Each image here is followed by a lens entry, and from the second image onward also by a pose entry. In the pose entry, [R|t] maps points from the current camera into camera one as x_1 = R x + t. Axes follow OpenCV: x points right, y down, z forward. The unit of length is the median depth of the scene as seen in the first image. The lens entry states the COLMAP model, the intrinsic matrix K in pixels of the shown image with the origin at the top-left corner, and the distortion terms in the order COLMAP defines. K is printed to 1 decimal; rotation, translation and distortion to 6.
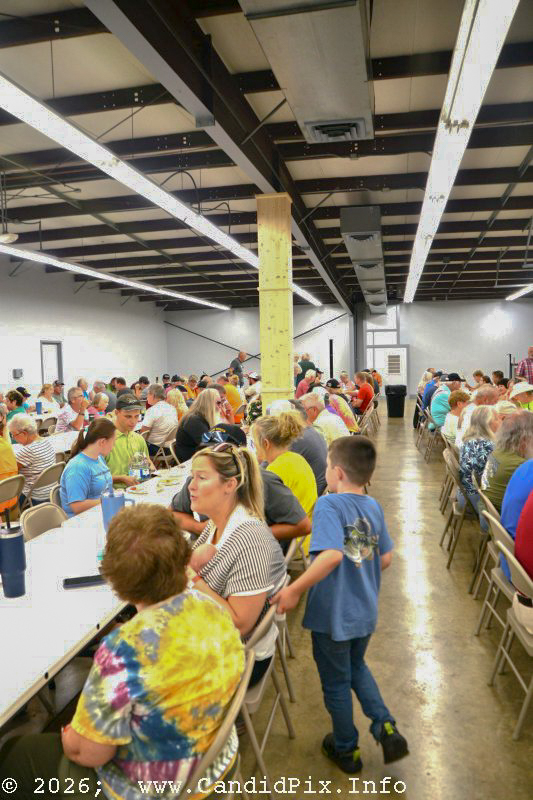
lens RADIAL K [[628.7, 0, 269.3], [0, 628.7, 395.3], [0, 0, 1]] dist [-0.071527, 0.025374]
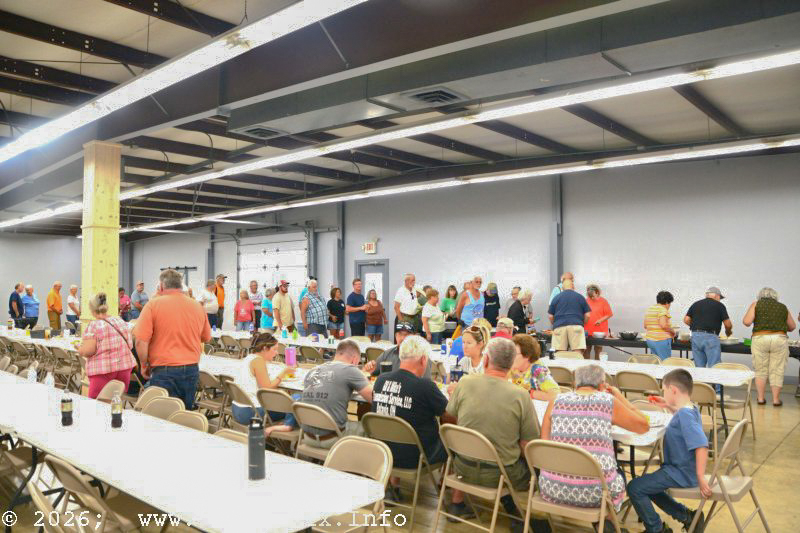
lens RADIAL K [[628.7, 0, 402.1], [0, 628.7, 268.6], [0, 0, 1]] dist [-0.071527, 0.025374]
pose [[0.484798, 0.043481, 0.873544, -0.896633], [0.041519, 0.996493, -0.072642, 0.006241], [-0.873640, 0.071485, 0.481293, 0.036599]]
